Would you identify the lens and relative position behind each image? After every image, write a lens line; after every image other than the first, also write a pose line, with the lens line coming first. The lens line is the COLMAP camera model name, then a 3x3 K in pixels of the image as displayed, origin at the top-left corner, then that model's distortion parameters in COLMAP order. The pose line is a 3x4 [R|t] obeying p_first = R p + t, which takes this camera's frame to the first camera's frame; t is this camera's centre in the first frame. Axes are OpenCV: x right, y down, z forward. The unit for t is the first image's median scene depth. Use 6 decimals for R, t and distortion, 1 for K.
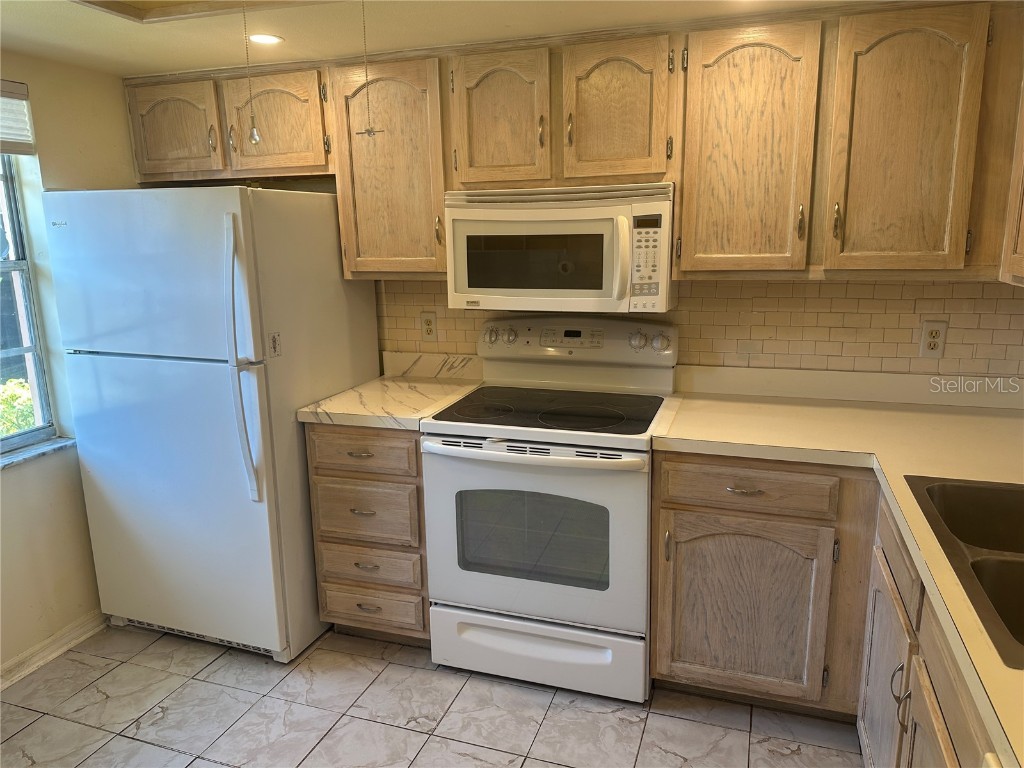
lens RADIAL K [[711.0, 0, 512.0], [0, 711.0, 384.0], [0, 0, 1]] dist [0.134329, -0.213507]
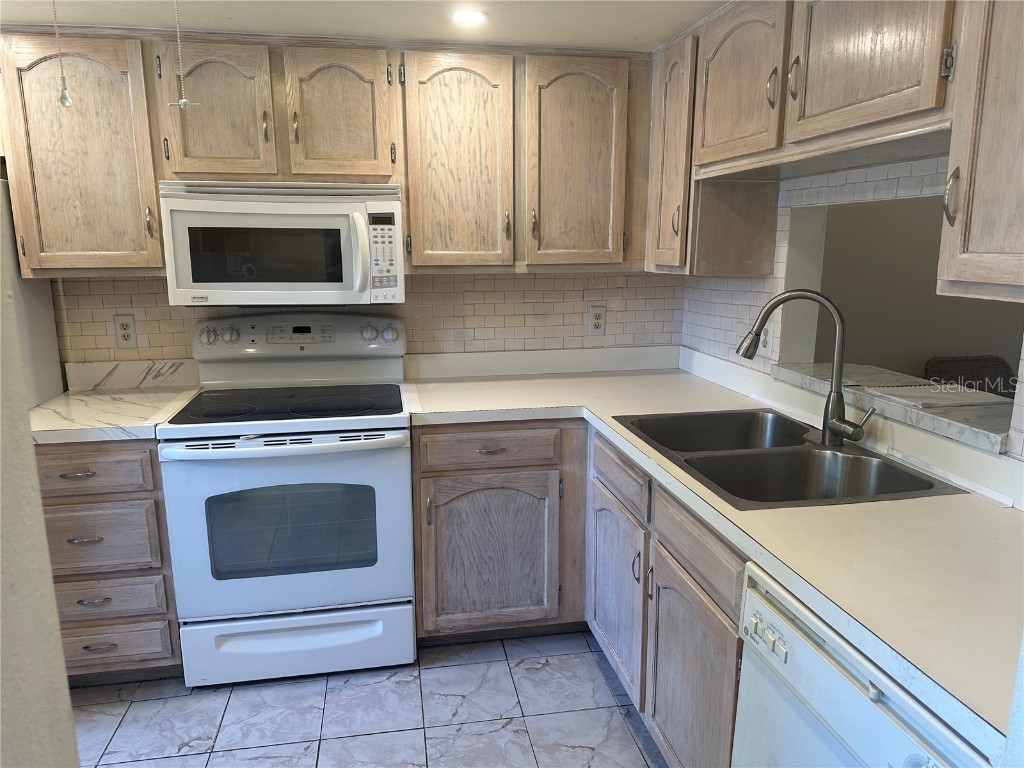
lens RADIAL K [[712.4, 0, 507.0], [0, 712.4, 387.0], [0, 0, 1]] dist [0.144245, -0.205981]
pose [[0.878342, -0.081503, 0.471034, -0.175384], [0.091018, 0.995846, 0.002589, 0.040212], [-0.469288, 0.040599, 0.882111, -0.039155]]
